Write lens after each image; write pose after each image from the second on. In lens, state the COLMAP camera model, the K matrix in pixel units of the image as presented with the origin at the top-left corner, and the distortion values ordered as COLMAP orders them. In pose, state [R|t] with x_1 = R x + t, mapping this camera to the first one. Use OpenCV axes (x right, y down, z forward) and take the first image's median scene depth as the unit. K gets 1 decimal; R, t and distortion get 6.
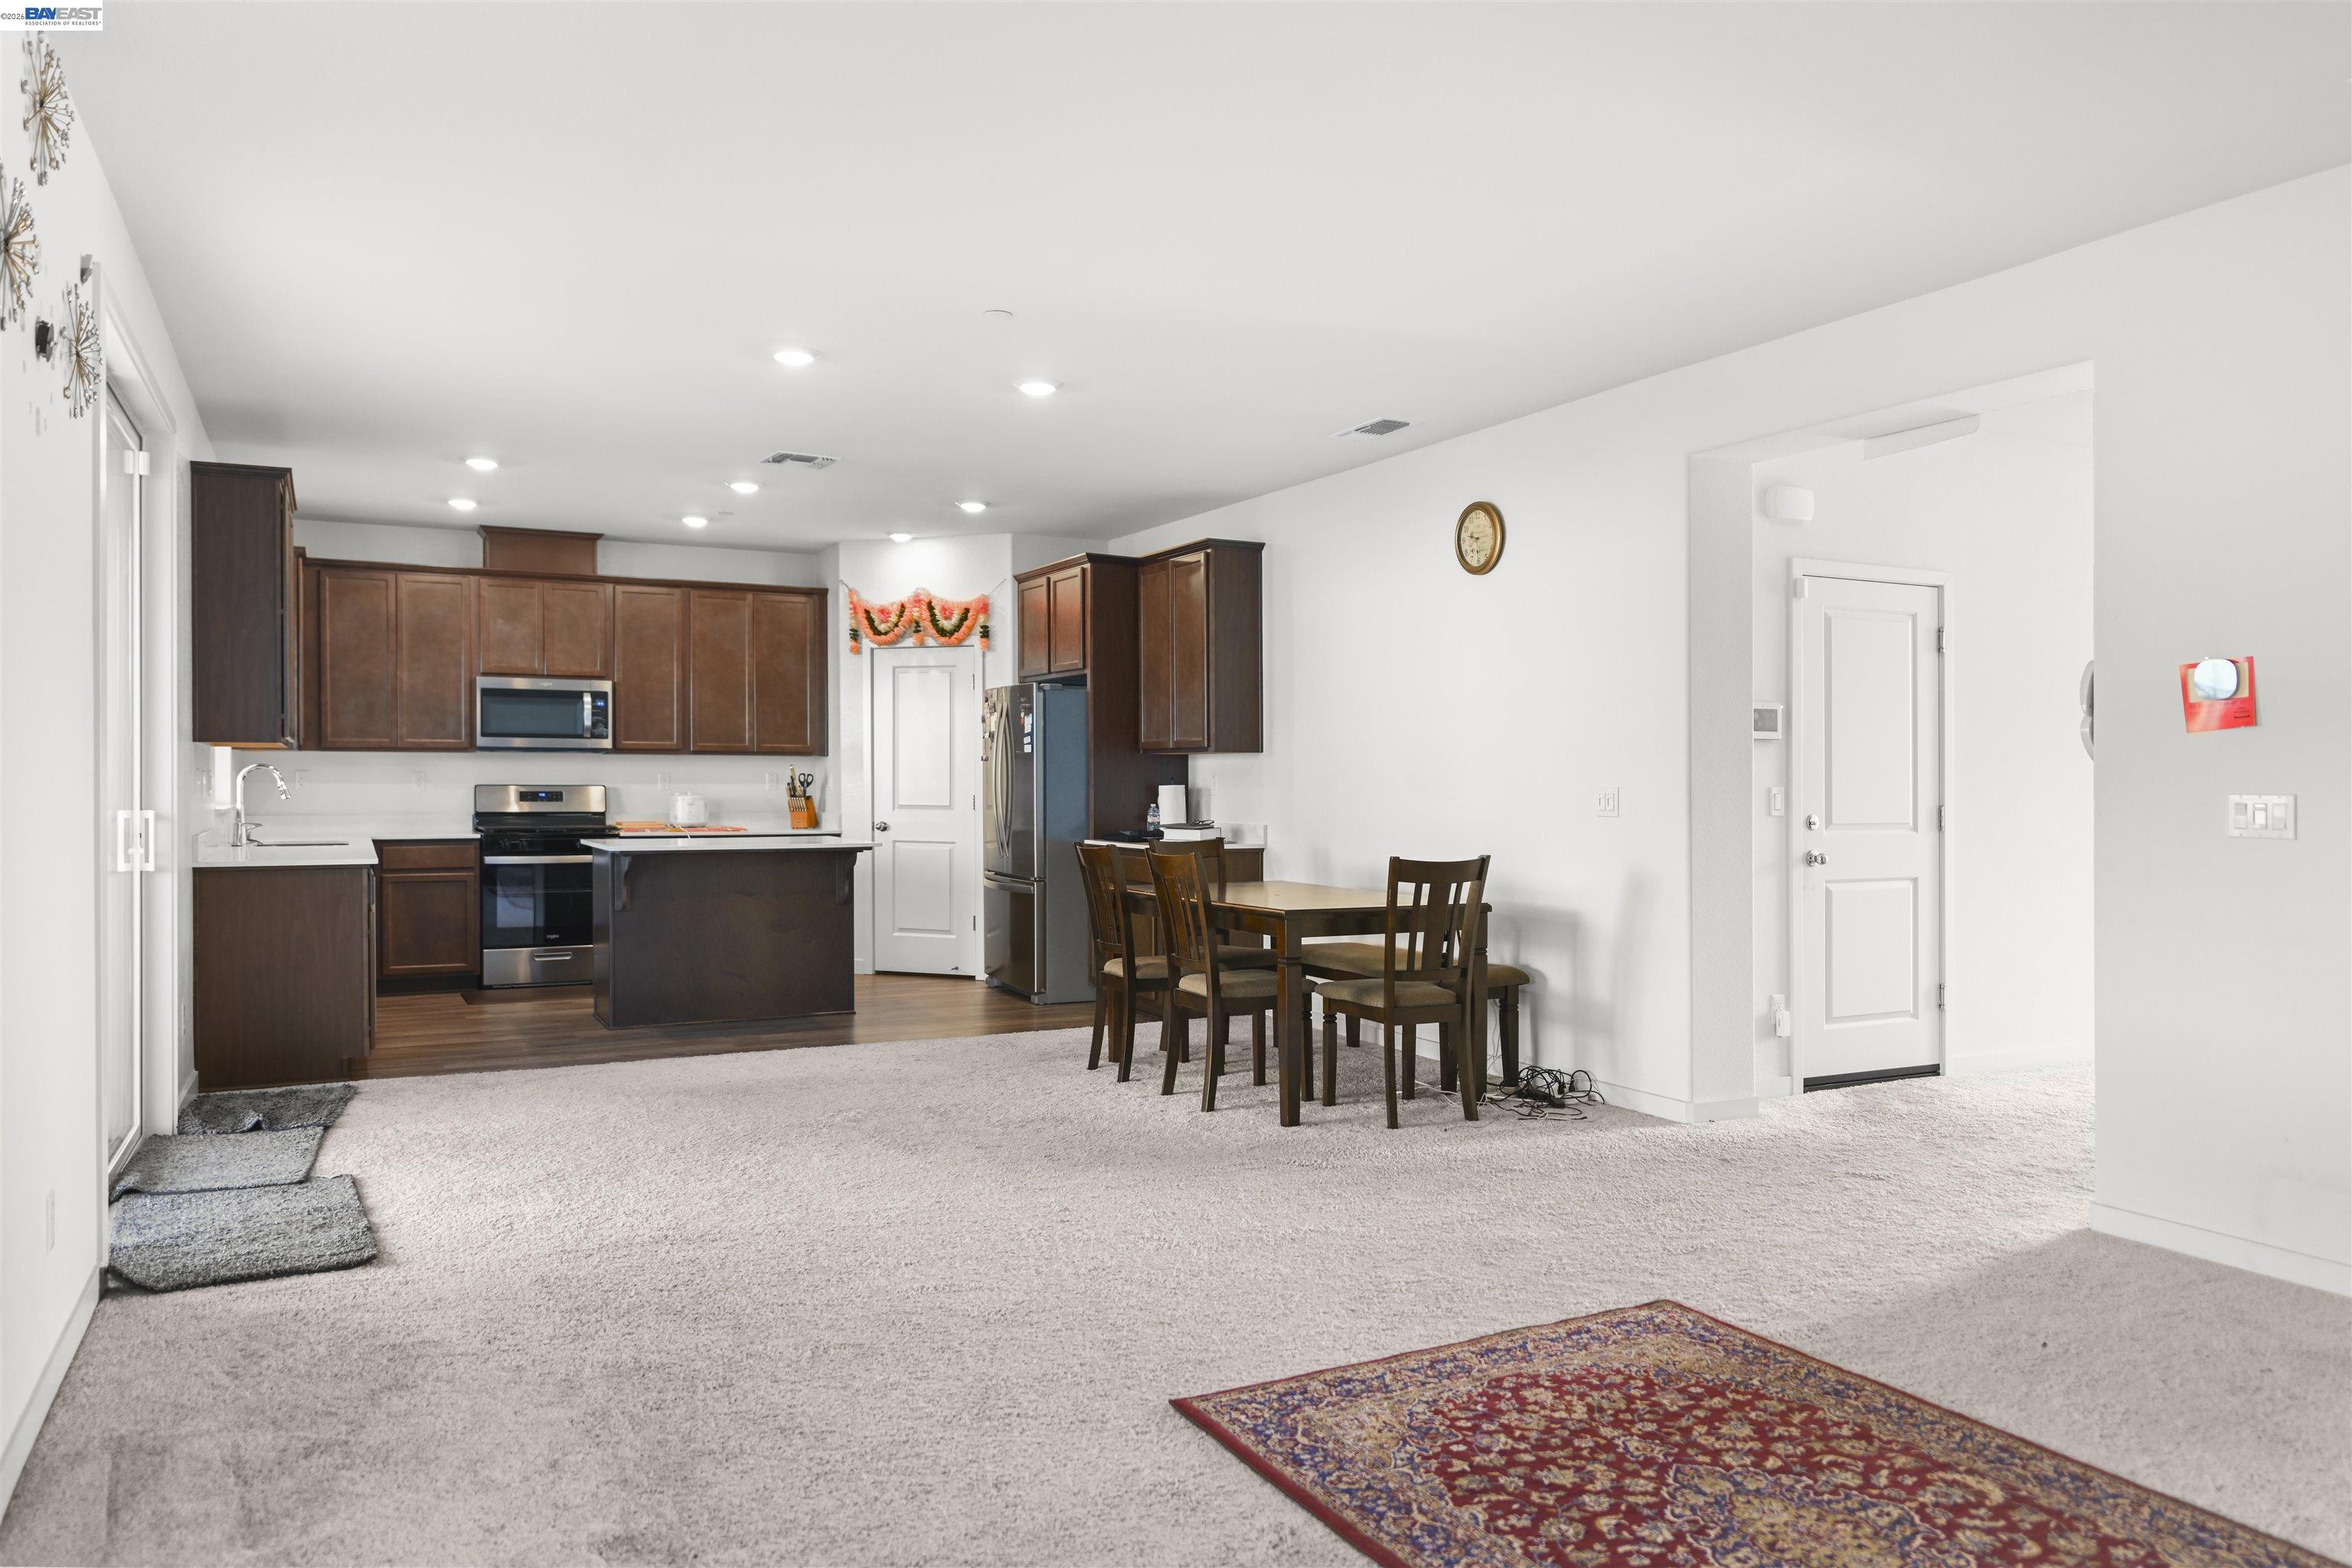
lens RADIAL K [[1565.0, 0, 1214.8], [0, 1565.0, 807.9], [0, 0, 1]] dist [-0.007160, -0.001006]
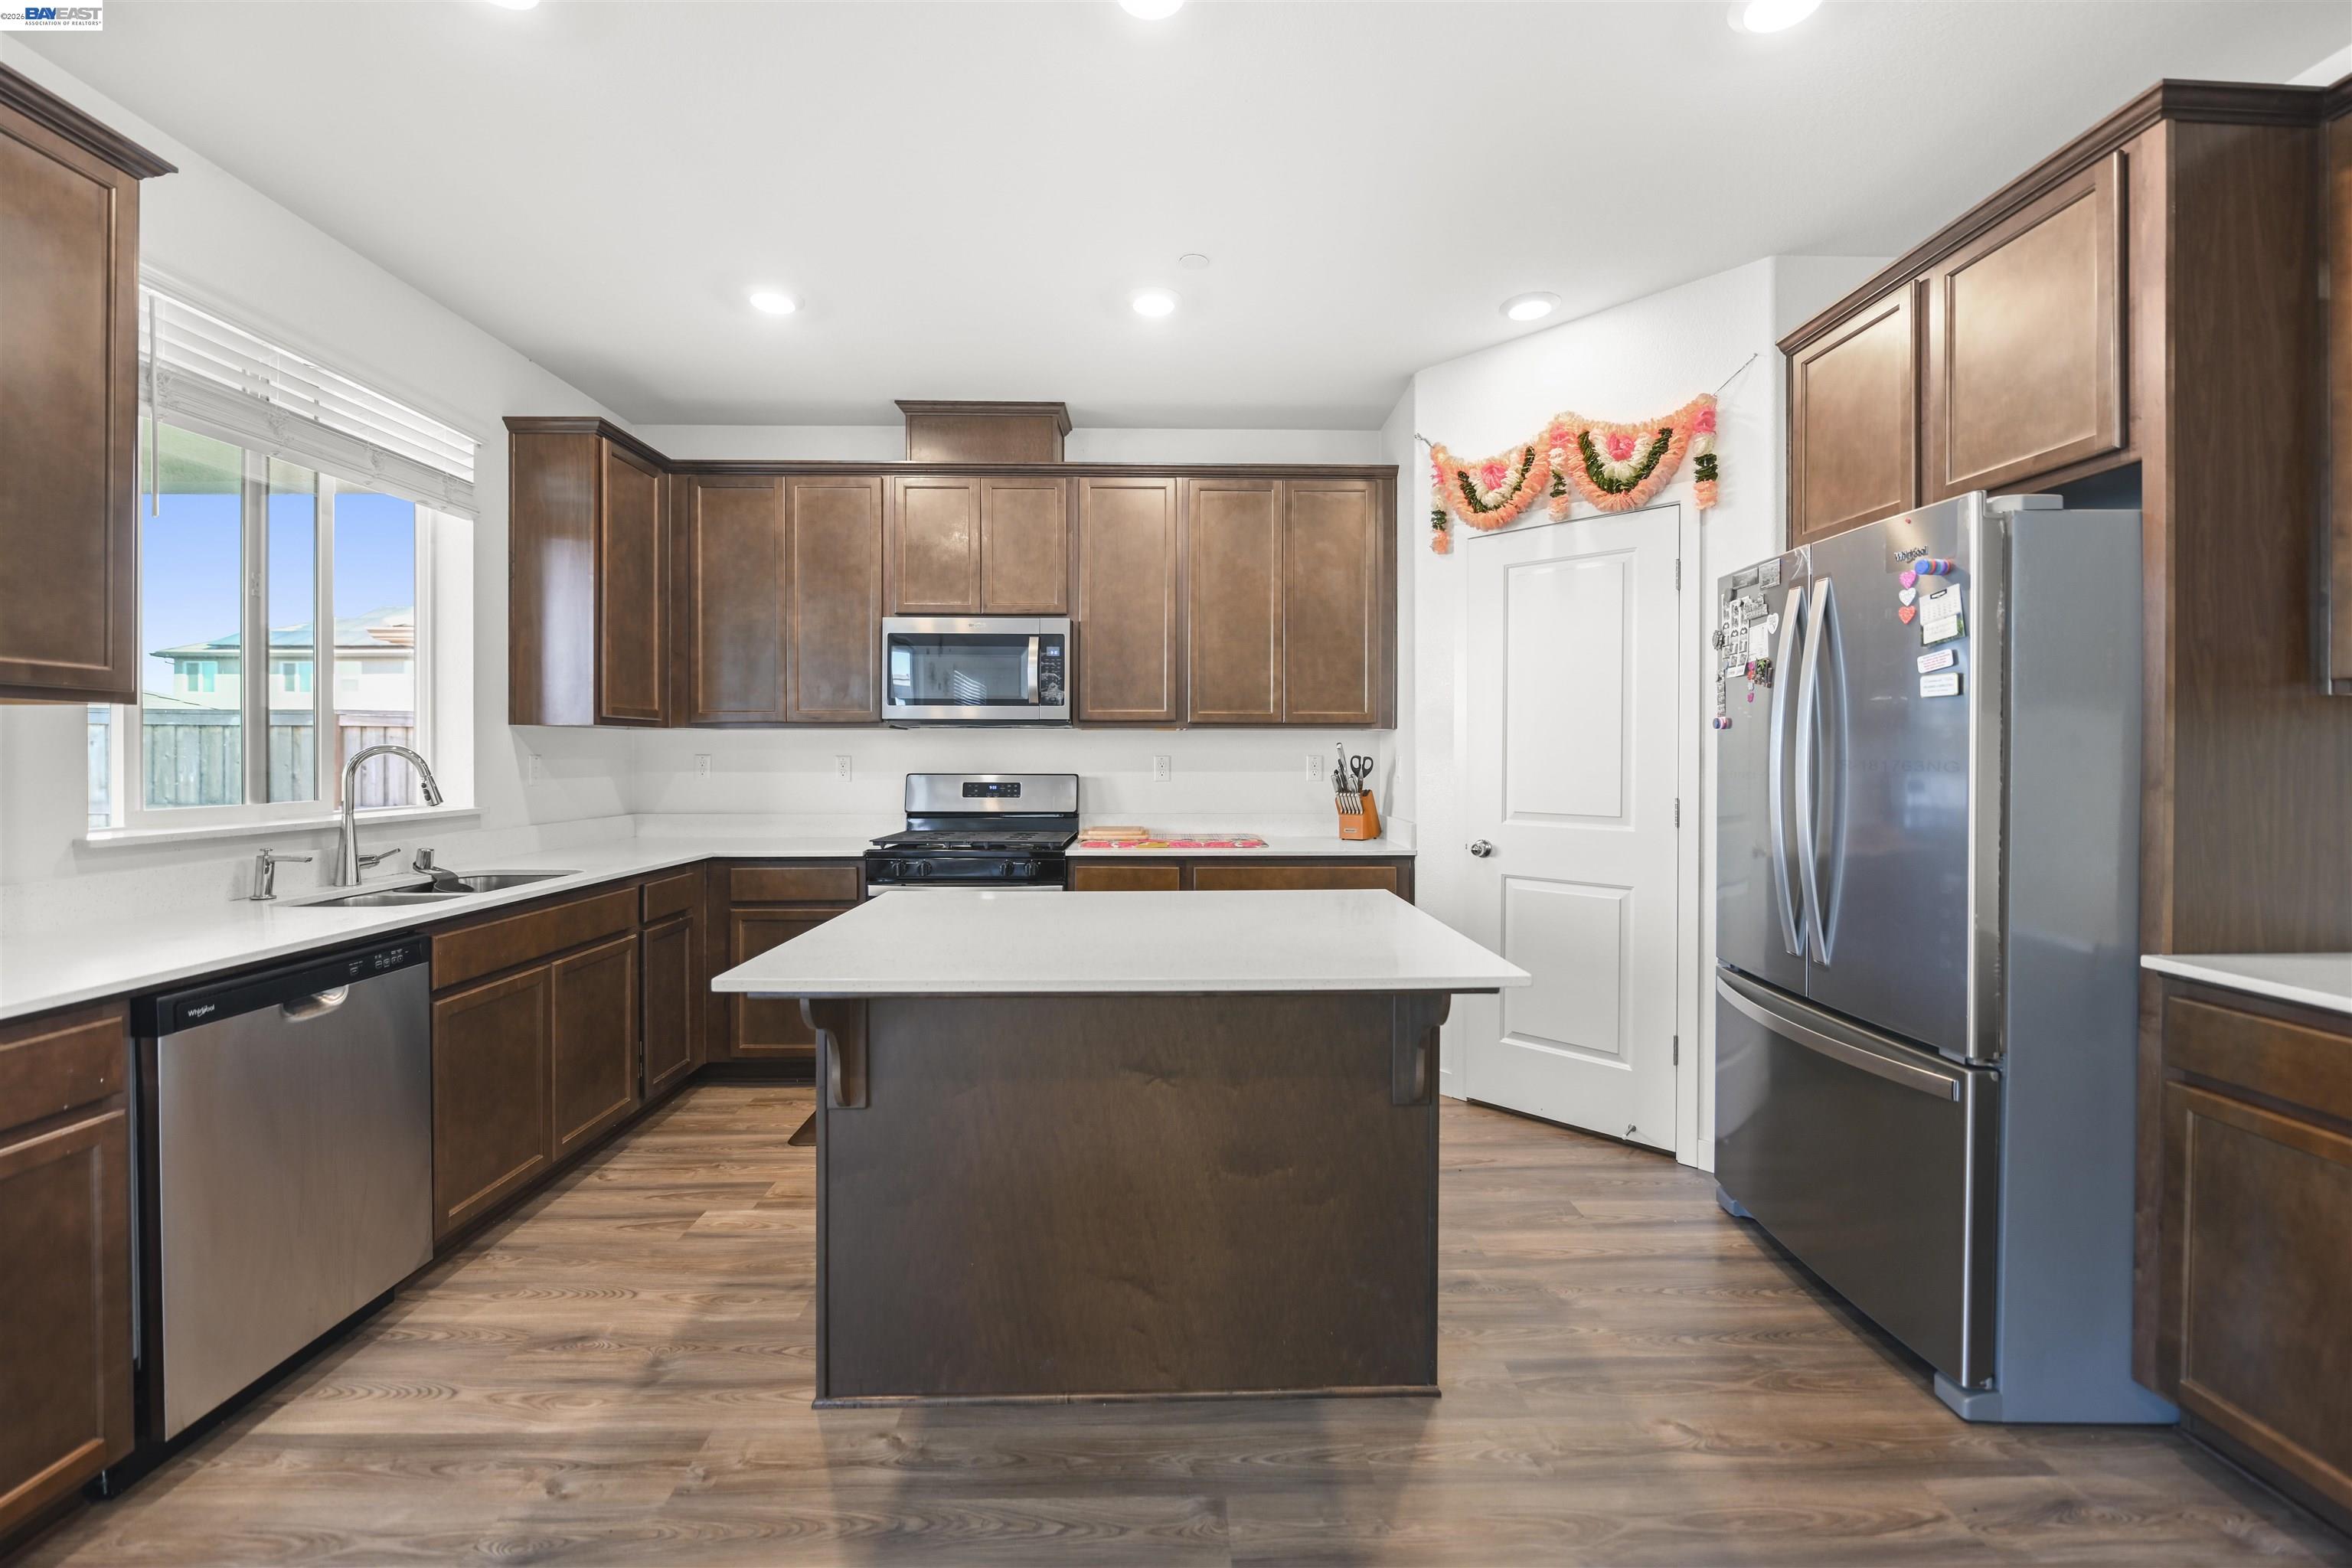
lens RADIAL K [[957.9, 0, 1177.8], [0, 957.9, 762.2], [0, 0, 1]] dist [-0.011448, 0.000484]
pose [[0.888194, -0.000719, -0.459469, -0.169627], [-0.005639, 0.999906, -0.012466, -0.016308], [0.459435, 0.013663, 0.888106, 0.707473]]
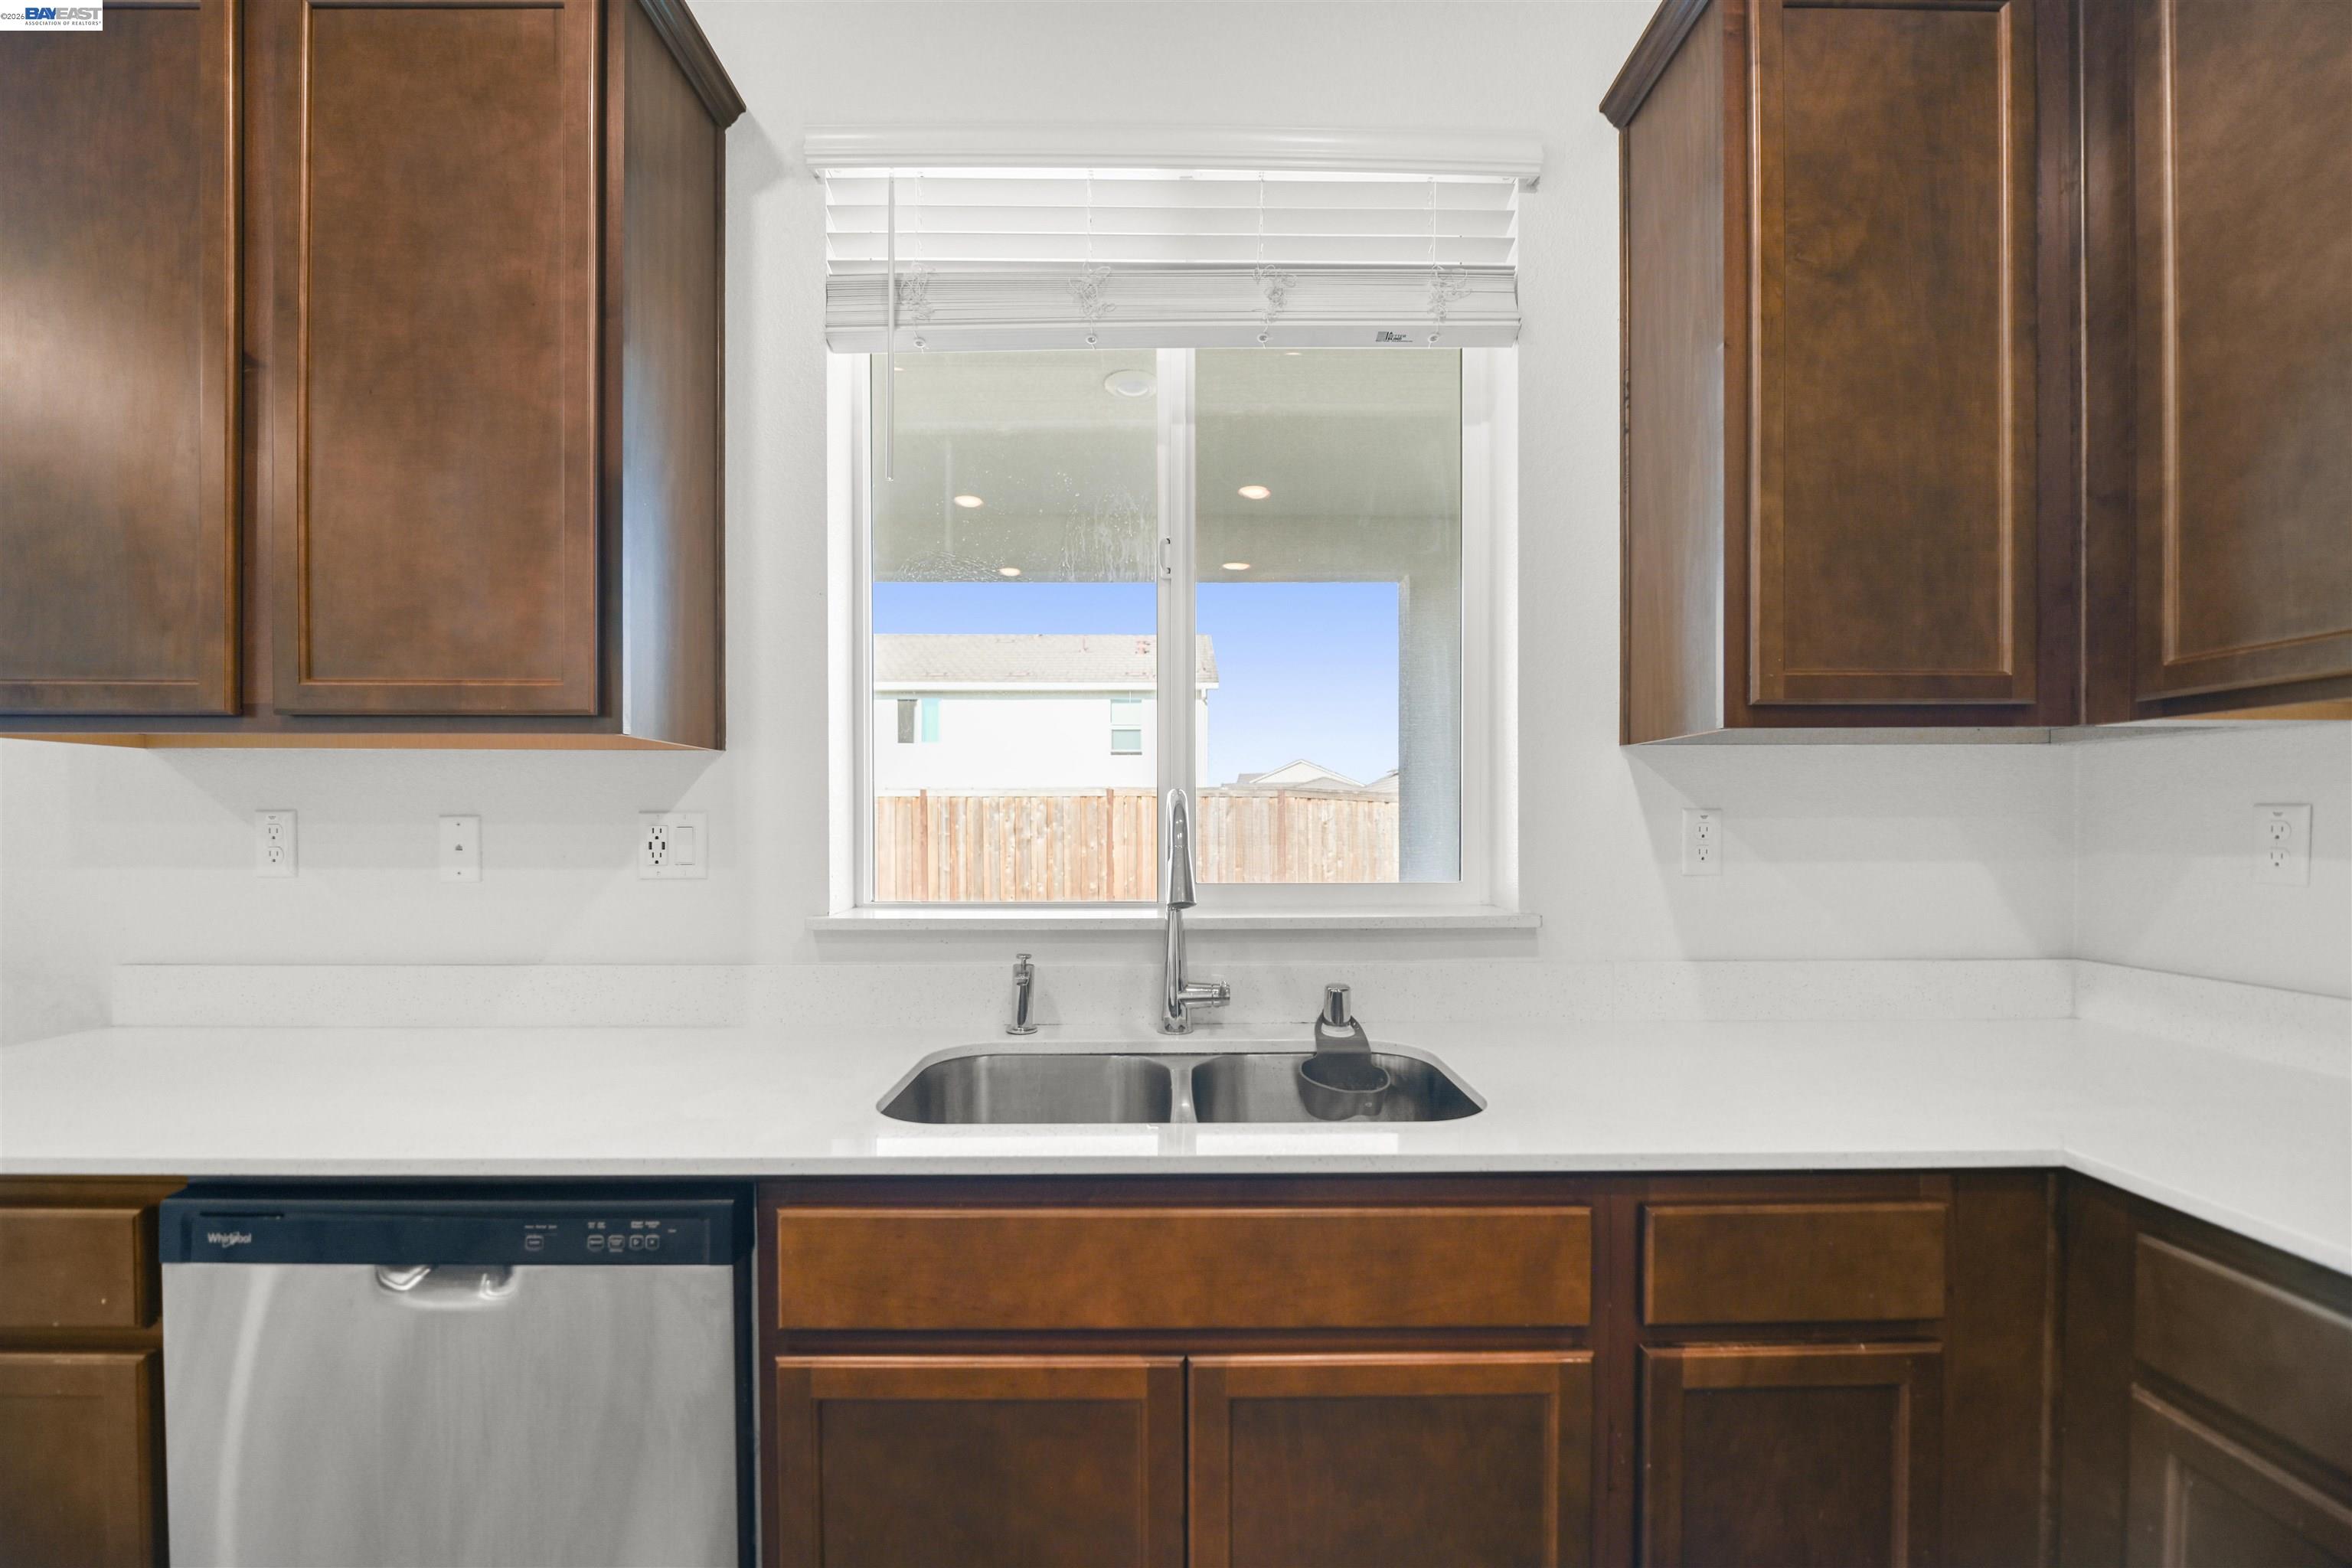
lens RADIAL K [[957.9, 0, 1177.3], [0, 957.9, 835.7], [0, 0, 1]] dist [-0.011448, 0.000484]
pose [[-0.460691, 0.007461, -0.887529, -0.383289], [-0.017945, 0.999682, 0.017719, -0.019062], [0.887379, 0.024090, -0.460410, 0.934391]]
